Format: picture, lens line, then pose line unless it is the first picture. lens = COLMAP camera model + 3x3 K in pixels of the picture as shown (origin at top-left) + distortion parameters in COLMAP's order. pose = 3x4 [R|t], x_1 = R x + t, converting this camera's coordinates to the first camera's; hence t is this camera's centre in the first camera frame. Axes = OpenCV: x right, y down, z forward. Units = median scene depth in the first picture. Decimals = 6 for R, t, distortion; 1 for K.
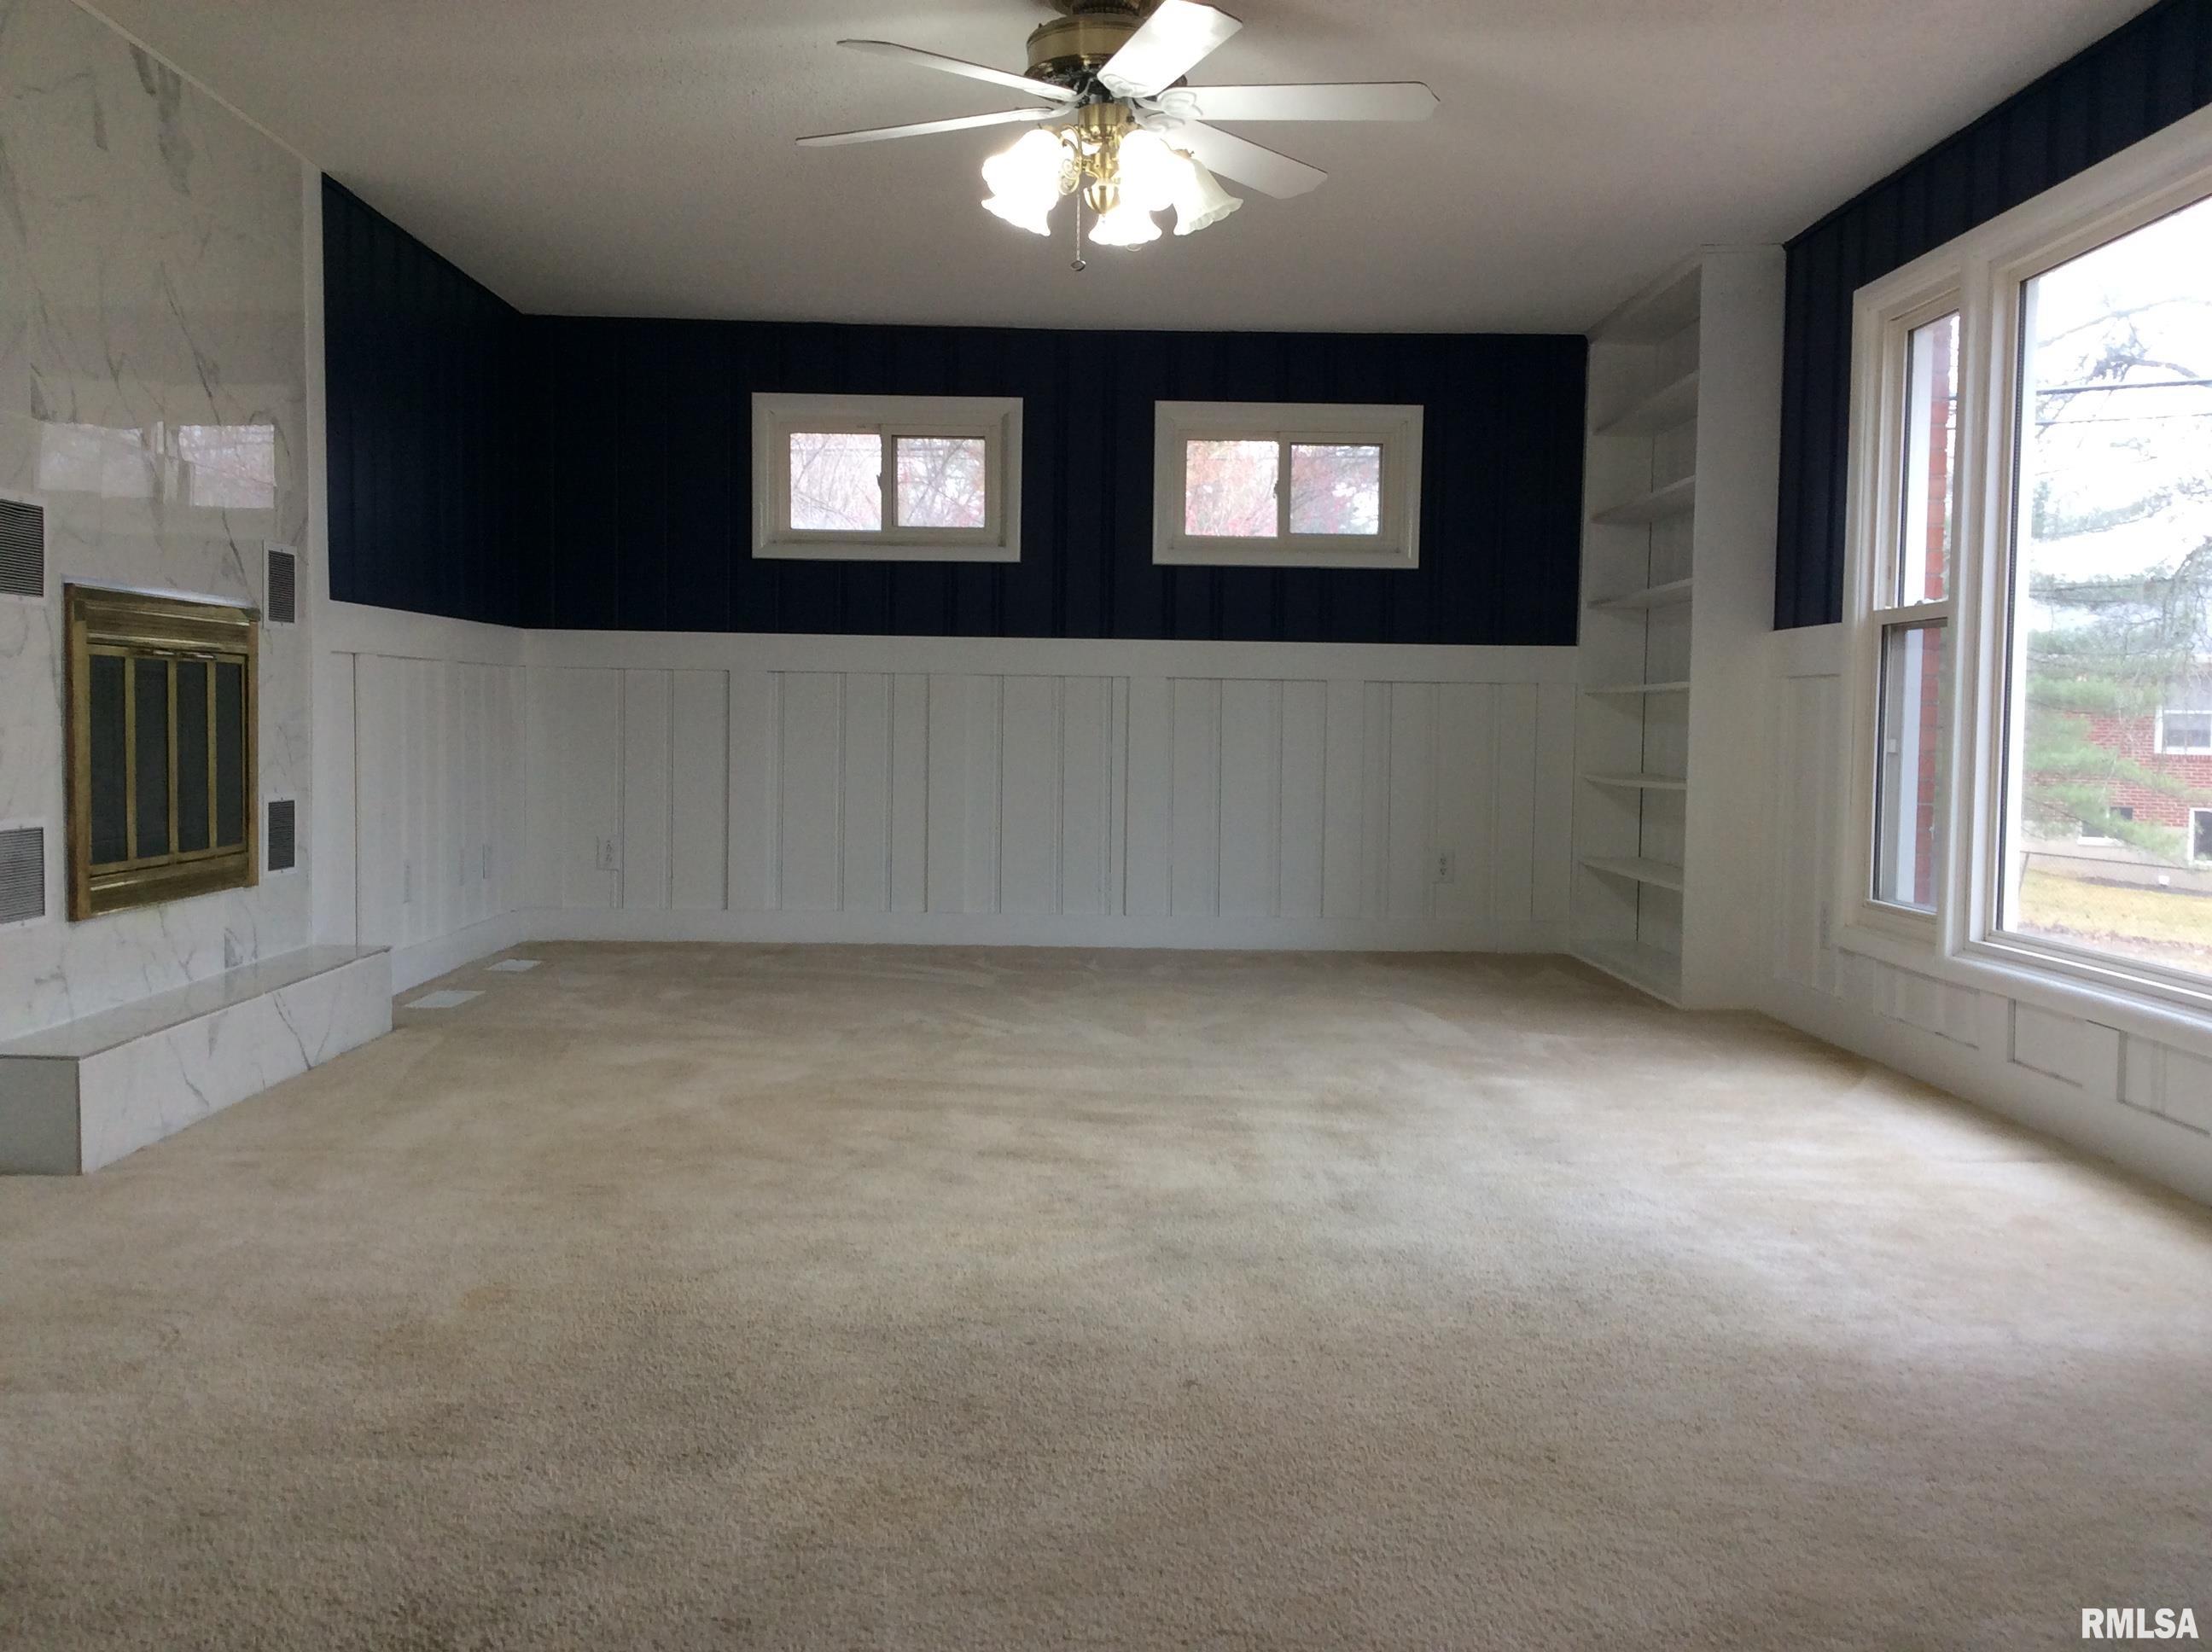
lens RADIAL K [[2052.0, 0, 1100.3], [0, 2052.0, 829.3], [0, 0, 1]] dist [0.069919, 0.000000]
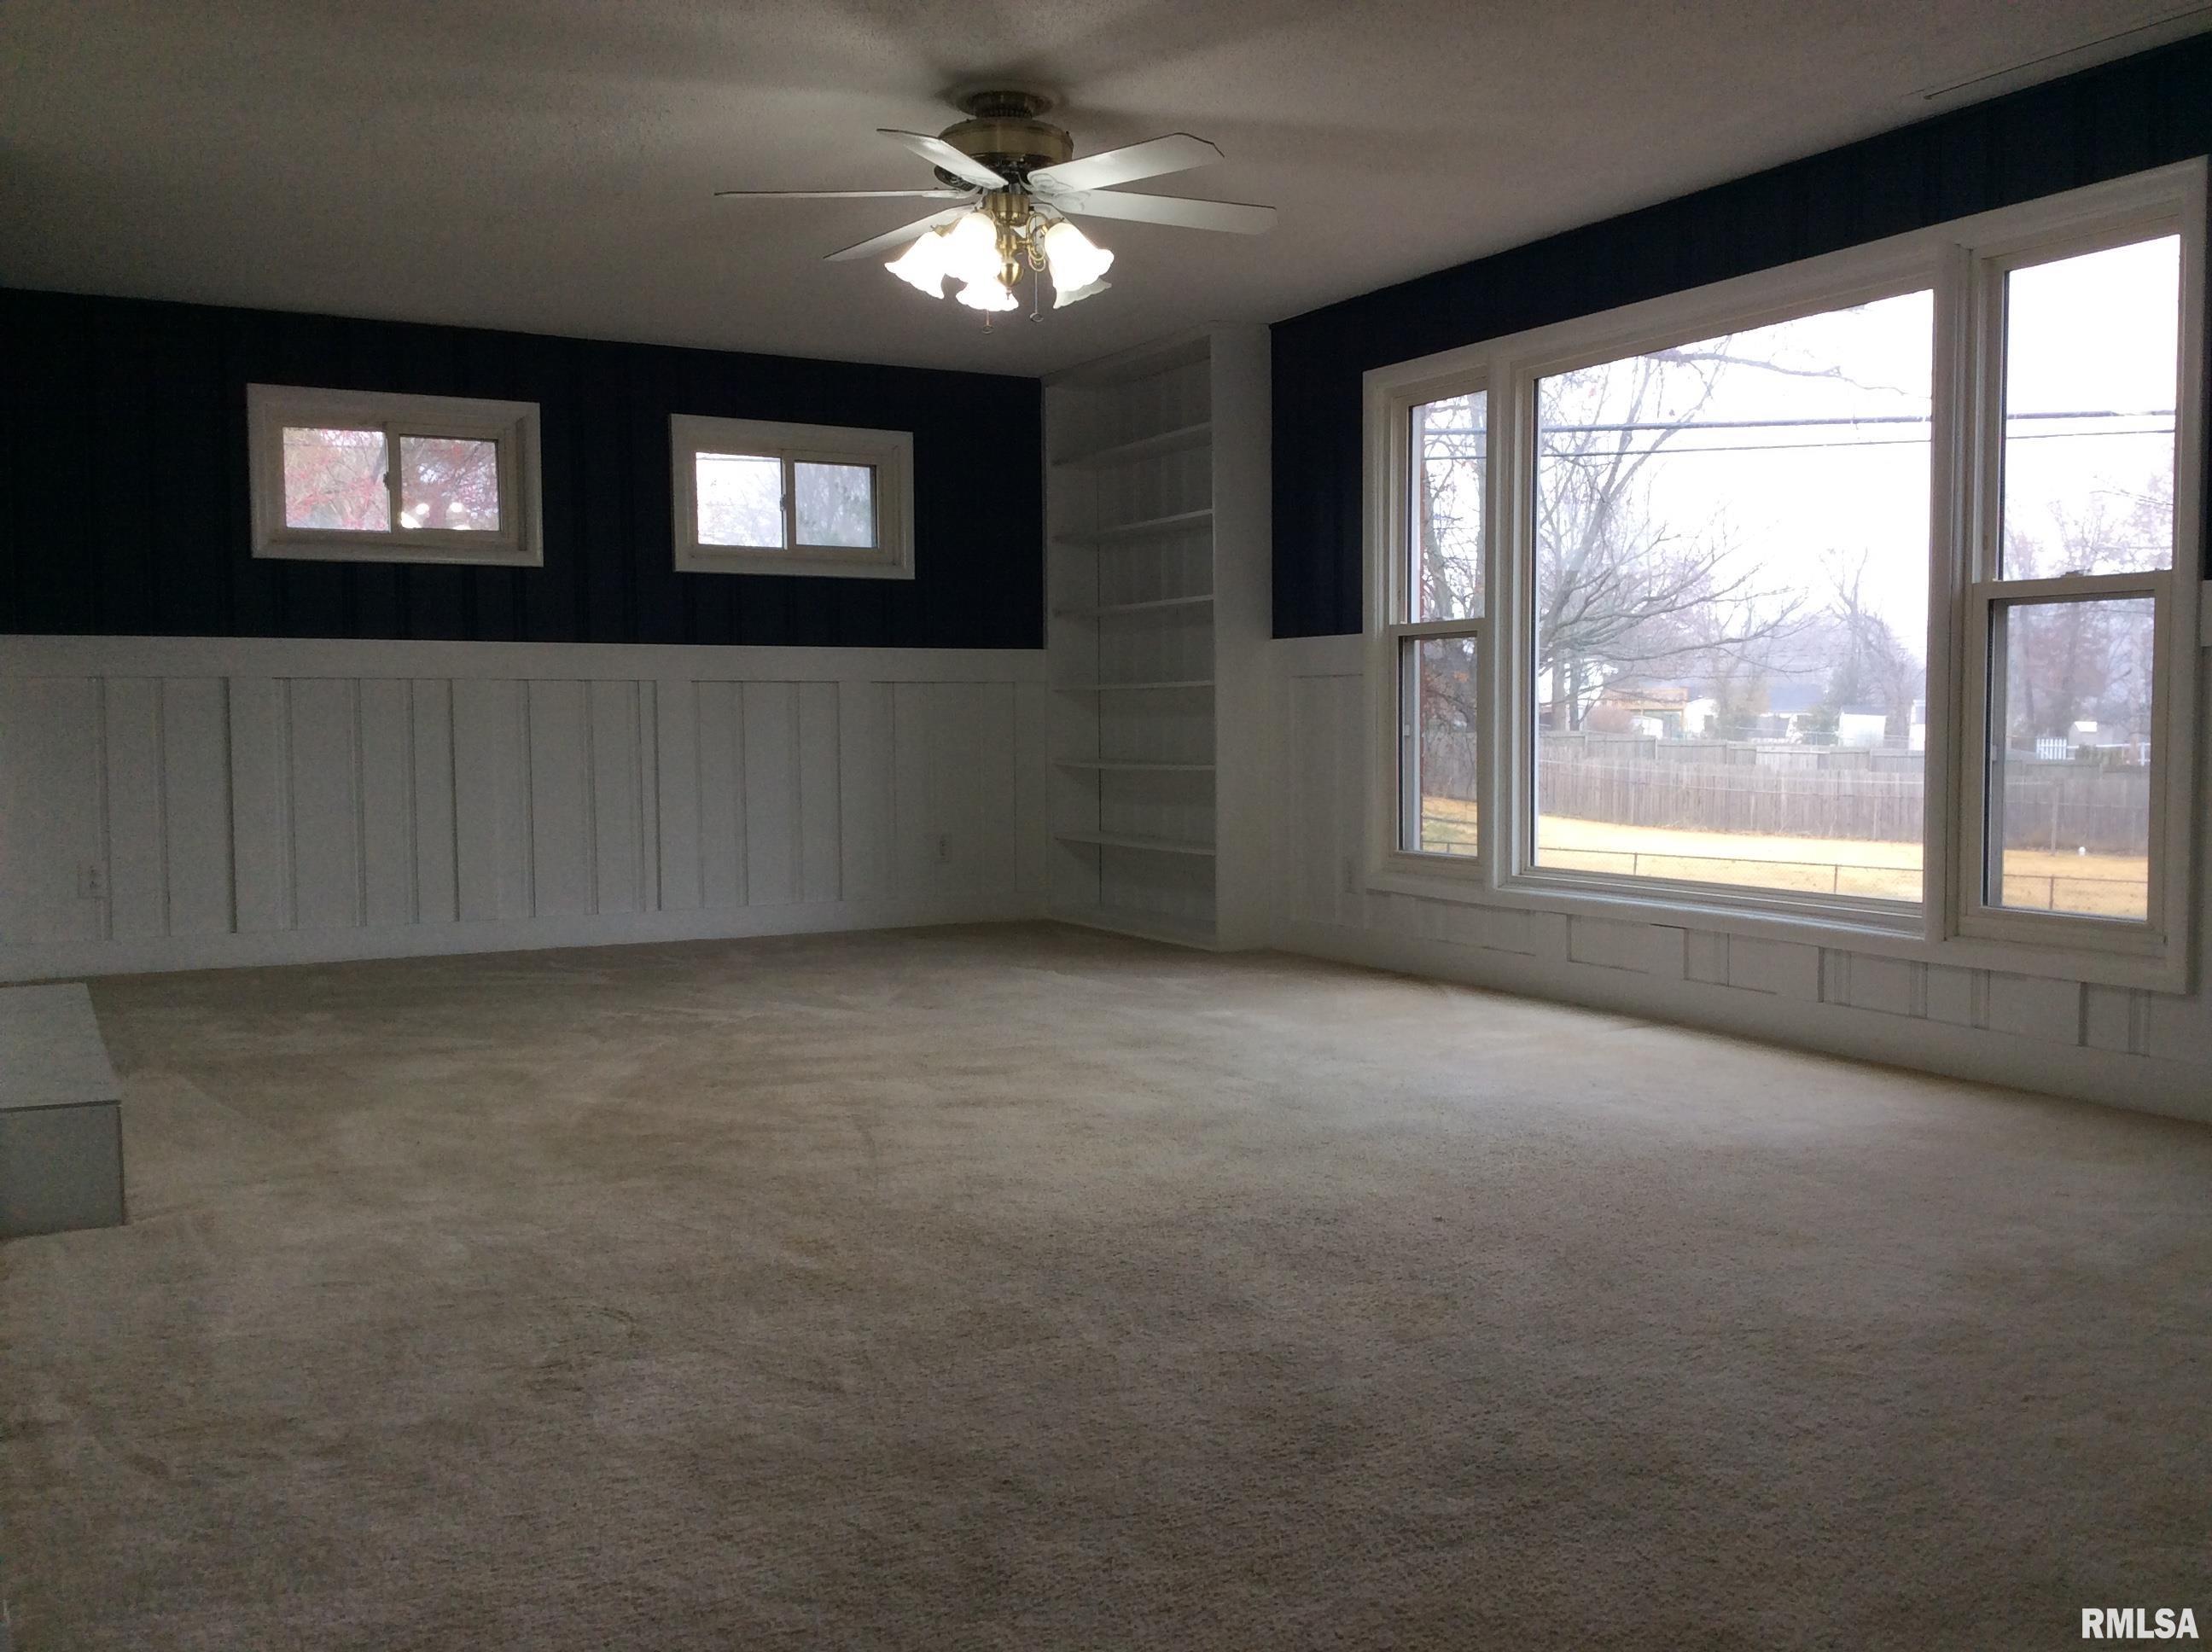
lens RADIAL K [[2052.0, 0, 1126.9], [0, 2052.0, 821.8], [0, 0, 1]] dist [0.069919, 0.000000]
pose [[0.880158, -0.044168, 0.472621, -0.334010], [0.044414, 0.998956, 0.010644, -0.004190], [-0.472598, 0.011623, 0.881202, -0.033582]]
